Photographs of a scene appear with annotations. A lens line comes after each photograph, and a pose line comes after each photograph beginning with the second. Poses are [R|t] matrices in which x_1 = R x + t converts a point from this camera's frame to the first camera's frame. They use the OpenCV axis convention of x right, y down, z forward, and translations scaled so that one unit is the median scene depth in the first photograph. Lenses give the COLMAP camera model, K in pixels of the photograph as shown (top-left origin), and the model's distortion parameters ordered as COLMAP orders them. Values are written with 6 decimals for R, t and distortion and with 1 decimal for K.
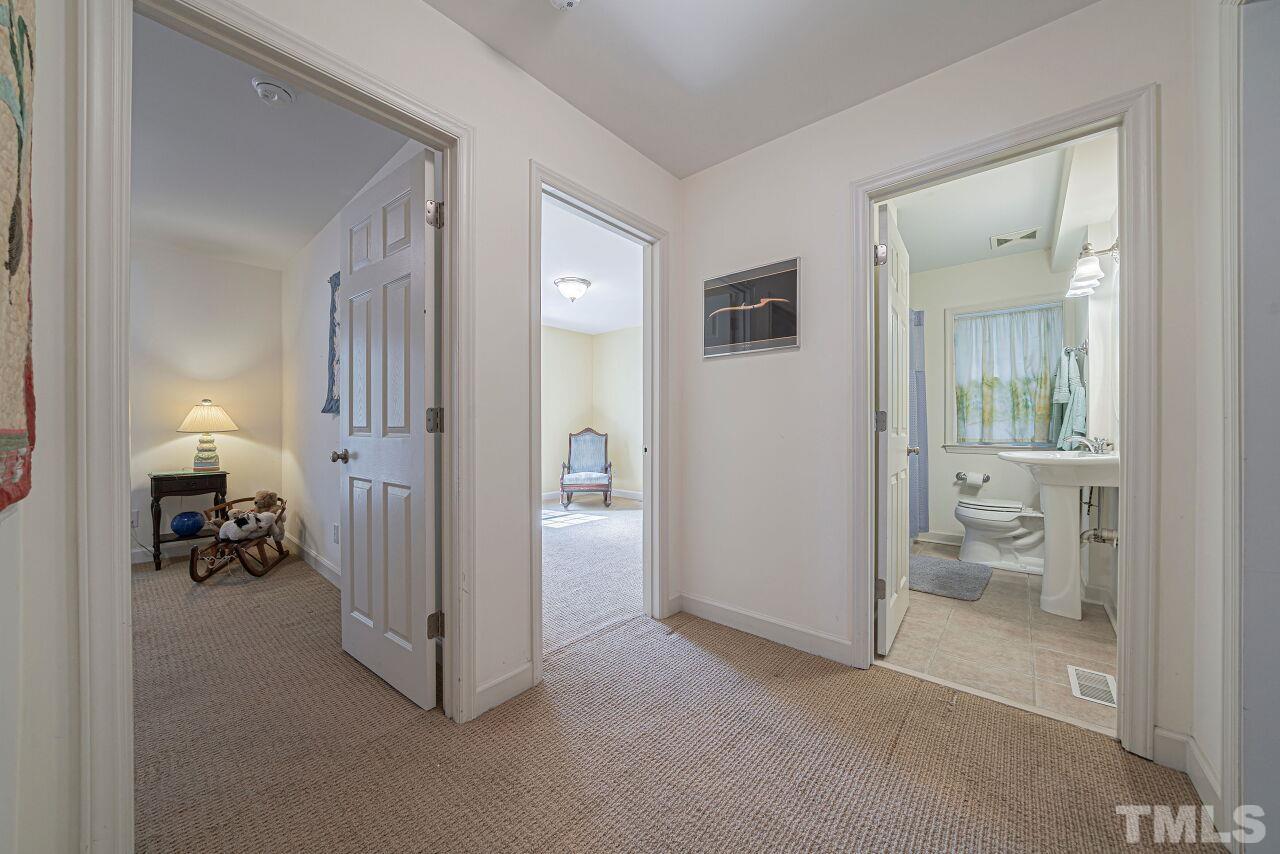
lens RADIAL K [[442.6, 0, 639.0], [0, 442.6, 425.7], [0, 0, 1]] dist [-0.011156, 0.000160]
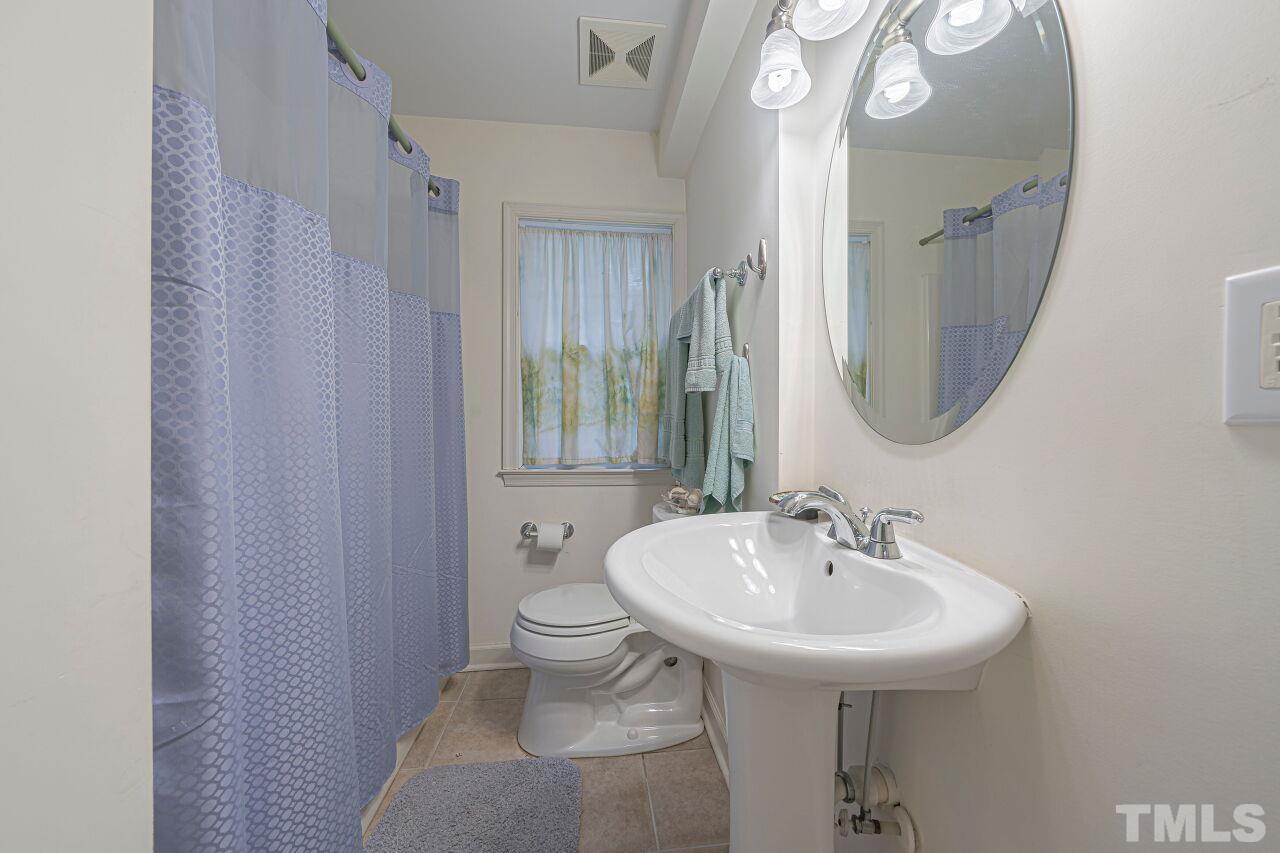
lens RADIAL K [[442.6, 0, 639.0], [0, 442.6, 425.2], [0, 0, 1]] dist [-0.011156, 0.000160]
pose [[0.672822, -0.004131, 0.739793, 0.453068], [-0.004059, 0.999949, 0.009276, -0.015769], [-0.739794, -0.009244, 0.672770, 0.578416]]
